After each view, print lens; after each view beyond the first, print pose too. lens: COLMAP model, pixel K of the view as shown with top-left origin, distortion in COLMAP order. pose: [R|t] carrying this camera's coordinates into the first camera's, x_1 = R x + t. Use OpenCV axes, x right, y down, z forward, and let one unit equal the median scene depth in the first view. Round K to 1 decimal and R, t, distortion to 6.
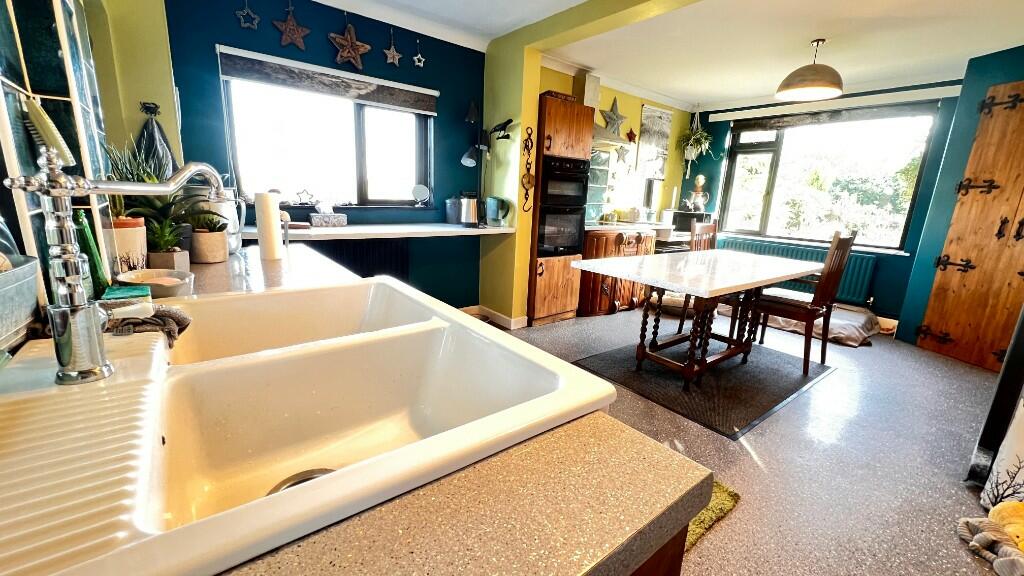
lens RADIAL K [[406.3, 0, 512.0], [0, 406.3, 288.0], [0, 0, 1]] dist [-0.002300, -0.000117]
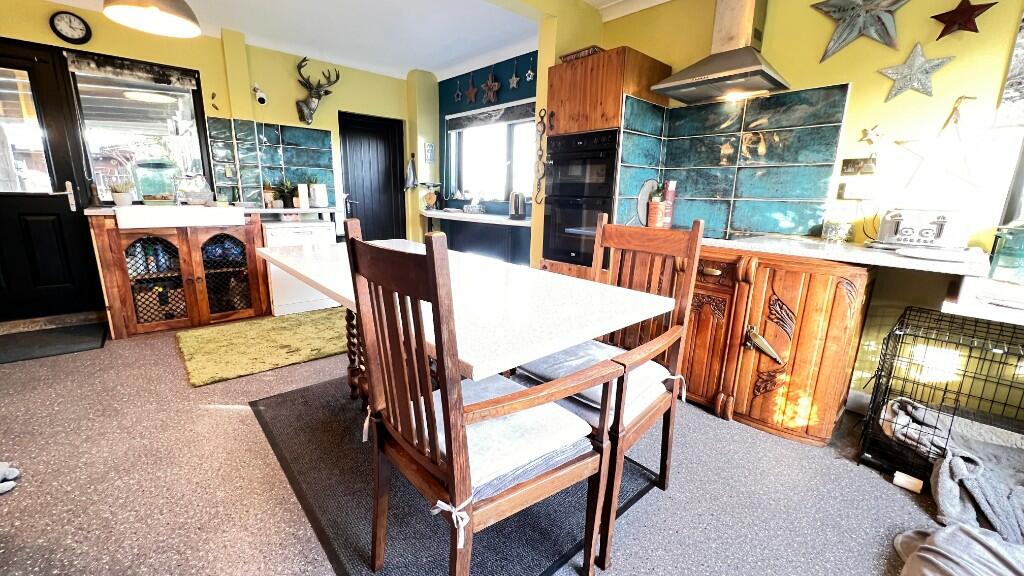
lens RADIAL K [[406.3, 0, 512.0], [0, 406.3, 288.0], [0, 0, 1]] dist [-0.002300, -0.000117]
pose [[0.067806, 0.186285, -0.980153, 0.983896], [-0.240241, 0.956556, 0.165181, -0.152009], [0.968342, 0.224273, 0.109614, 0.927768]]
